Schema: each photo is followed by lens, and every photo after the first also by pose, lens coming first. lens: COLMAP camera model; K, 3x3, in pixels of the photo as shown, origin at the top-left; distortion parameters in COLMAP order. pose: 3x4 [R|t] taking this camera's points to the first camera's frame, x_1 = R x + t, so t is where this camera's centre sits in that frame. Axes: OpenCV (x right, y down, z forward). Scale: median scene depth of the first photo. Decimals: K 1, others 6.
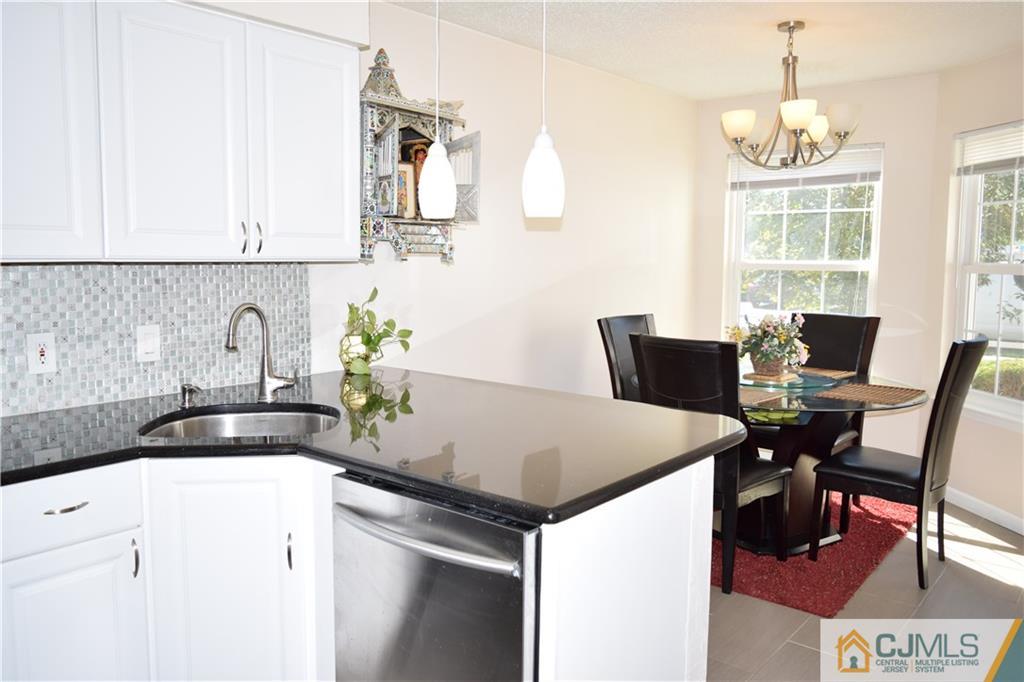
lens RADIAL K [[793.0, 0, 509.9], [0, 793.0, 334.5], [0, 0, 1]] dist [-0.005818, -0.001026]
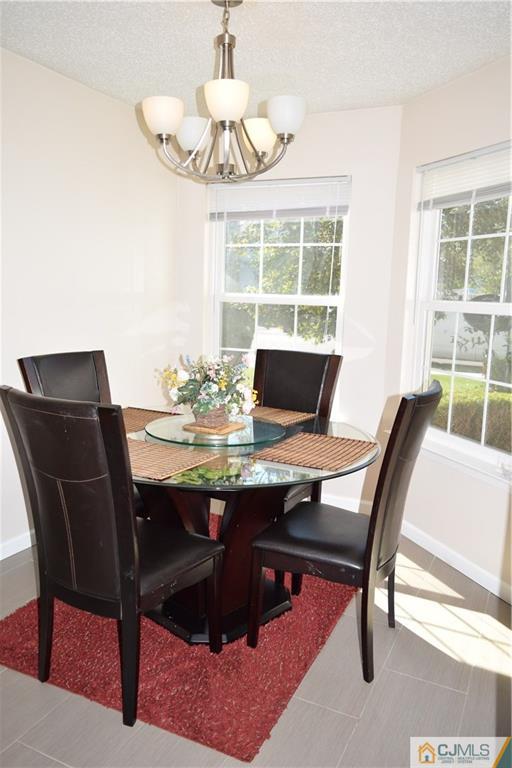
lens RADIAL K [[594.7, 0, 256.0], [0, 594.7, 384.0], [0, 0, 1]] dist [-0.005818, -0.001026]
pose [[0.971753, -0.011107, 0.235740, 0.223205], [-0.002359, 0.998385, 0.056765, -0.031050], [-0.235990, -0.055717, 0.970157, 0.367643]]
